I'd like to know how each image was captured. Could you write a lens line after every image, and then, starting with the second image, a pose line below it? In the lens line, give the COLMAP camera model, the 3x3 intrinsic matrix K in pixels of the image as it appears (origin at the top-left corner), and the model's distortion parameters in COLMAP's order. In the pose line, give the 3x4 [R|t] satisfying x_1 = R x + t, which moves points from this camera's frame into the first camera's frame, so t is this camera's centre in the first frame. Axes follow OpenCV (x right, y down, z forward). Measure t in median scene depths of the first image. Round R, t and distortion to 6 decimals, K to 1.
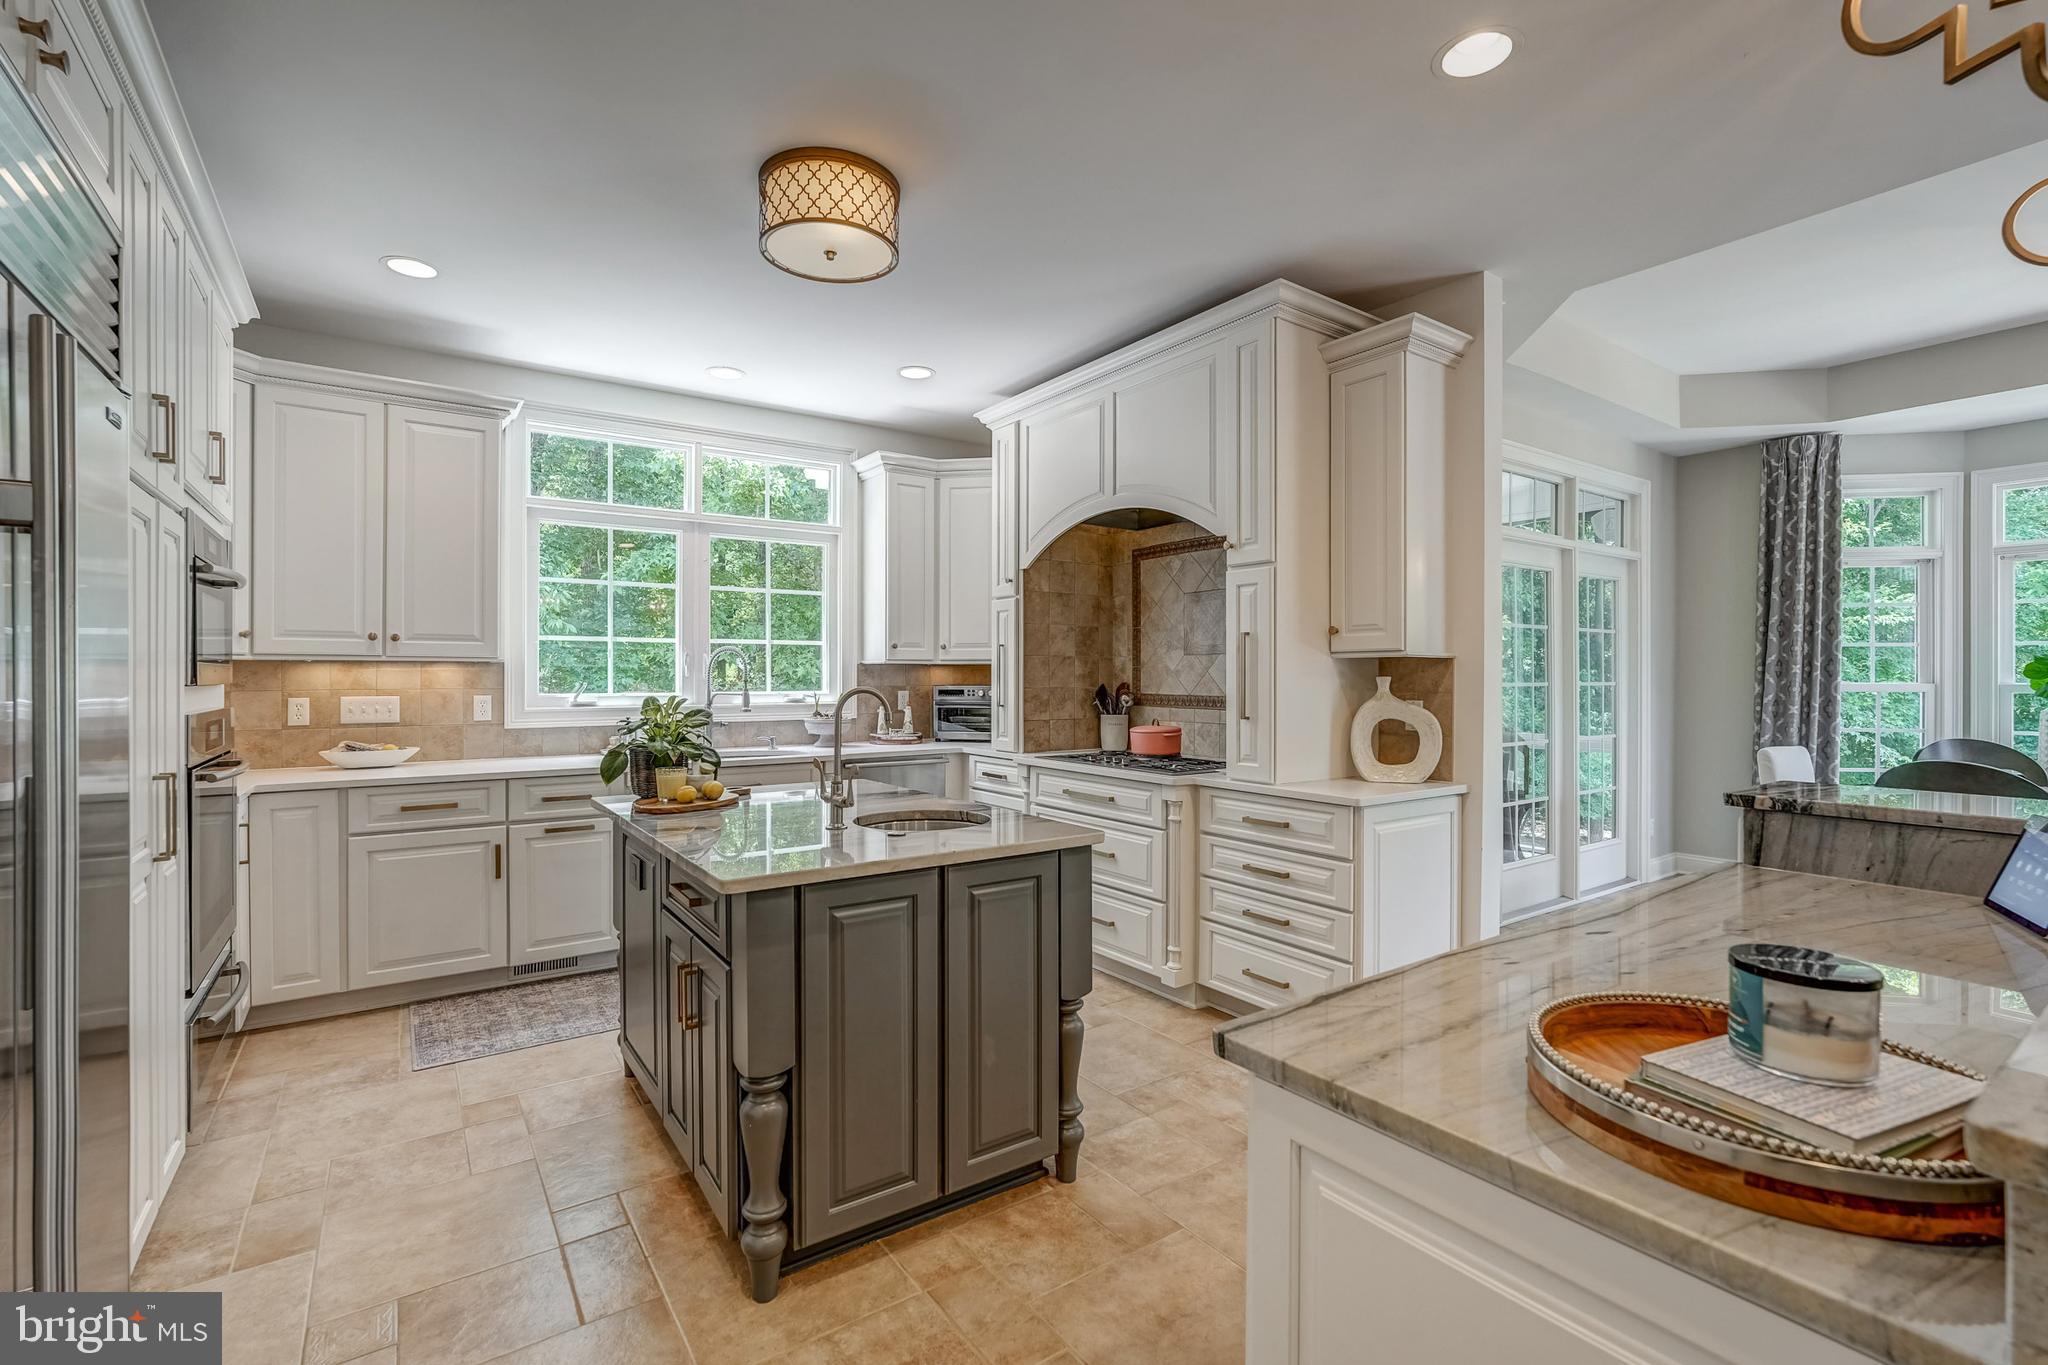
lens RADIAL K [[912.5, 0, 1027.2], [0, 912.5, 680.3], [0, 0, 1]] dist [-0.002146, 0.001610]
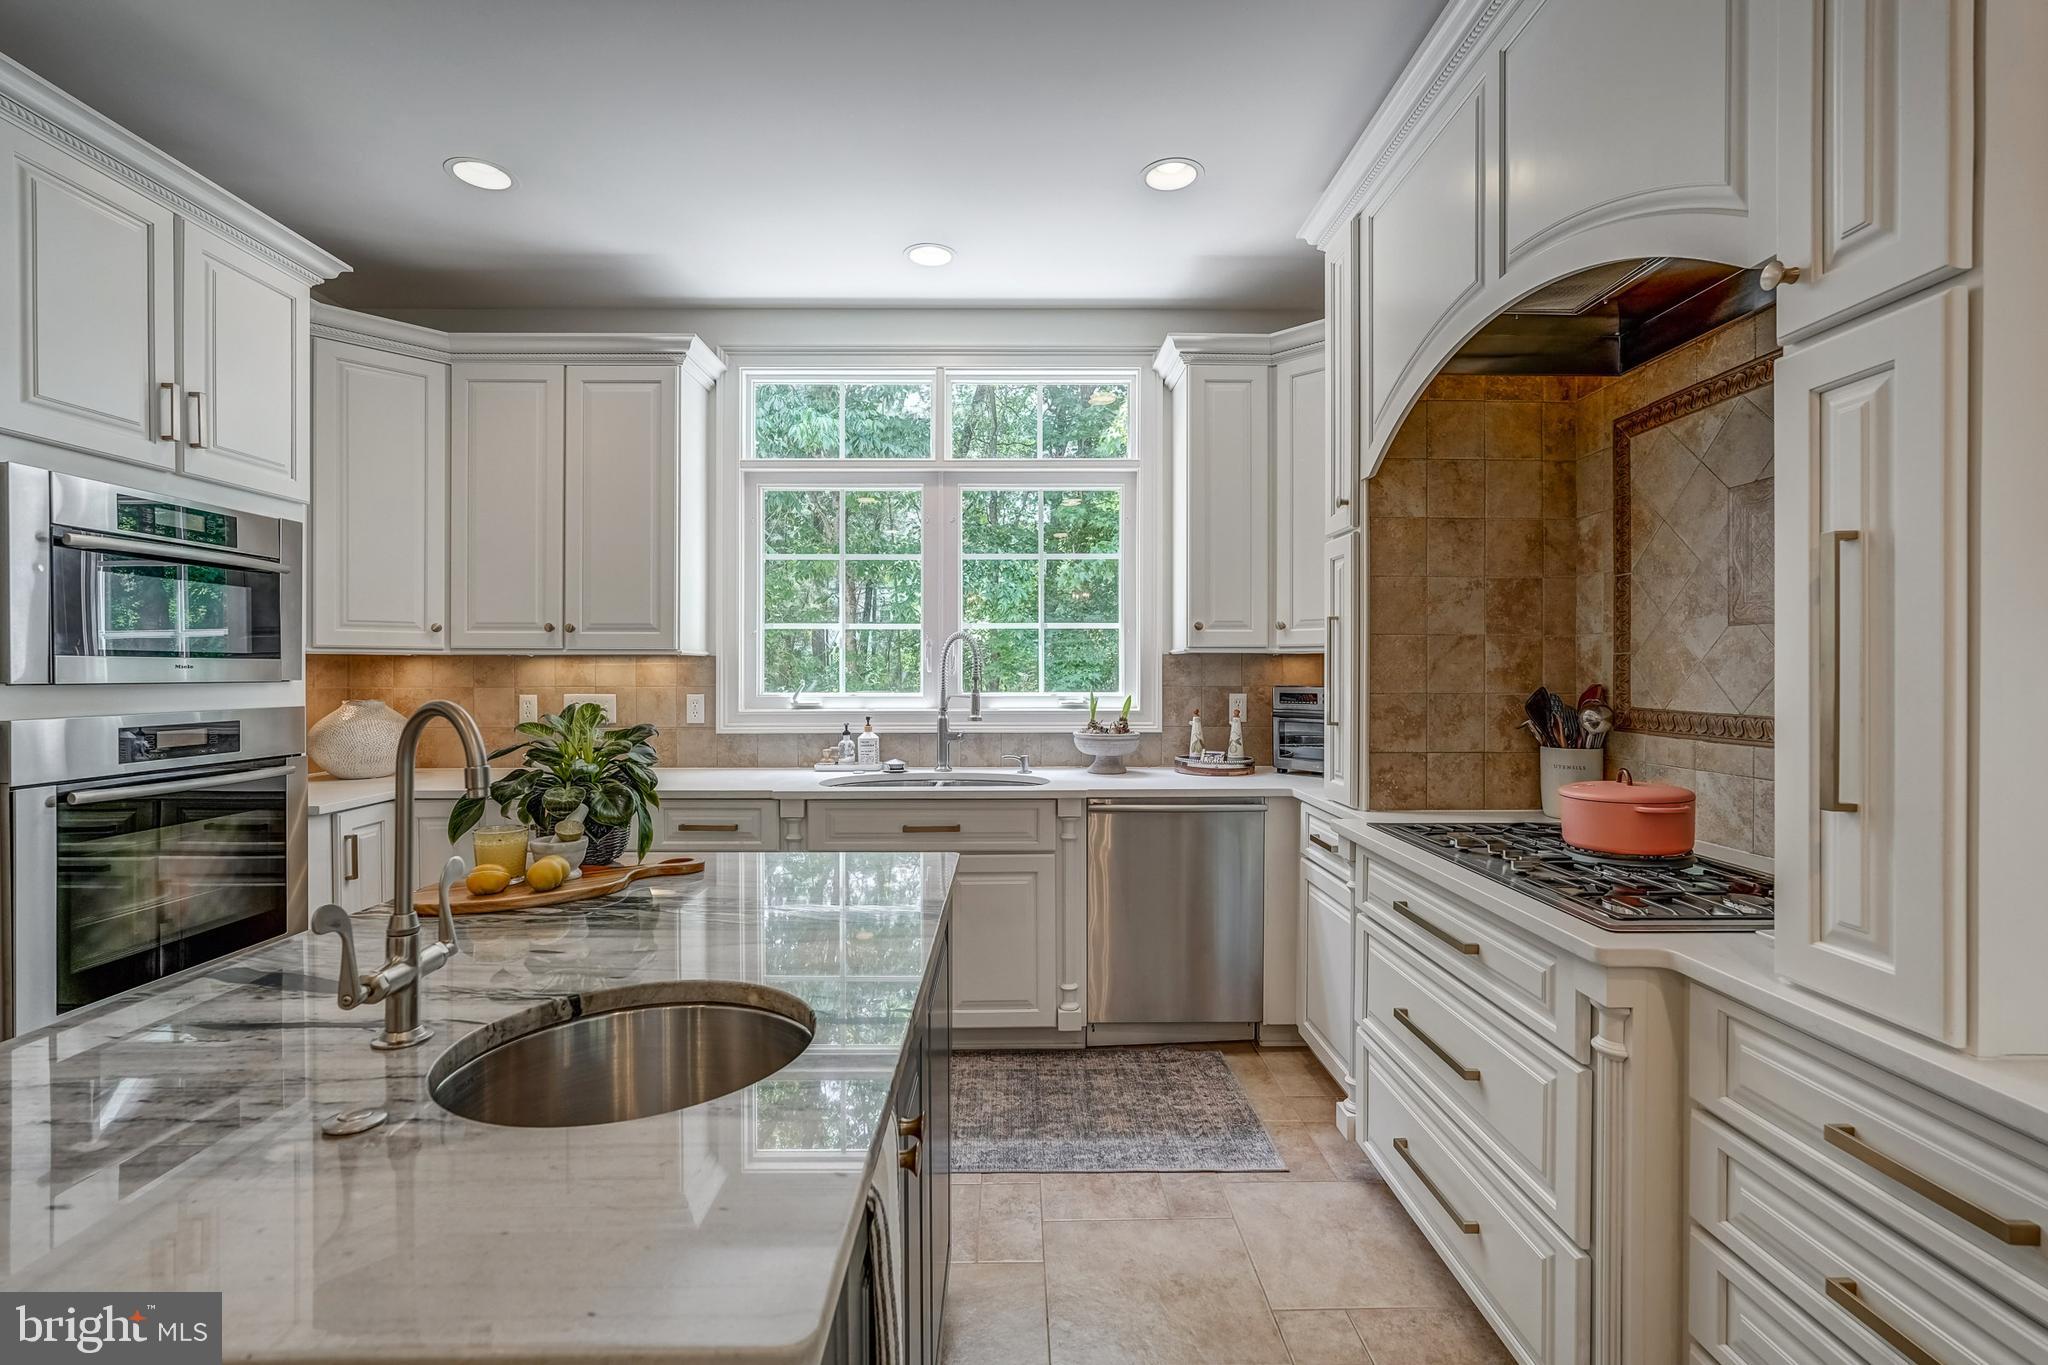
lens RADIAL K [[912.5, 0, 1021.8], [0, 912.5, 669.9], [0, 0, 1]] dist [-0.002146, 0.001610]
pose [[0.826685, -0.001127, -0.562665, 0.129028], [-0.003193, 0.999973, -0.006694, -0.001459], [0.562657, 0.007330, 0.826658, 0.407927]]
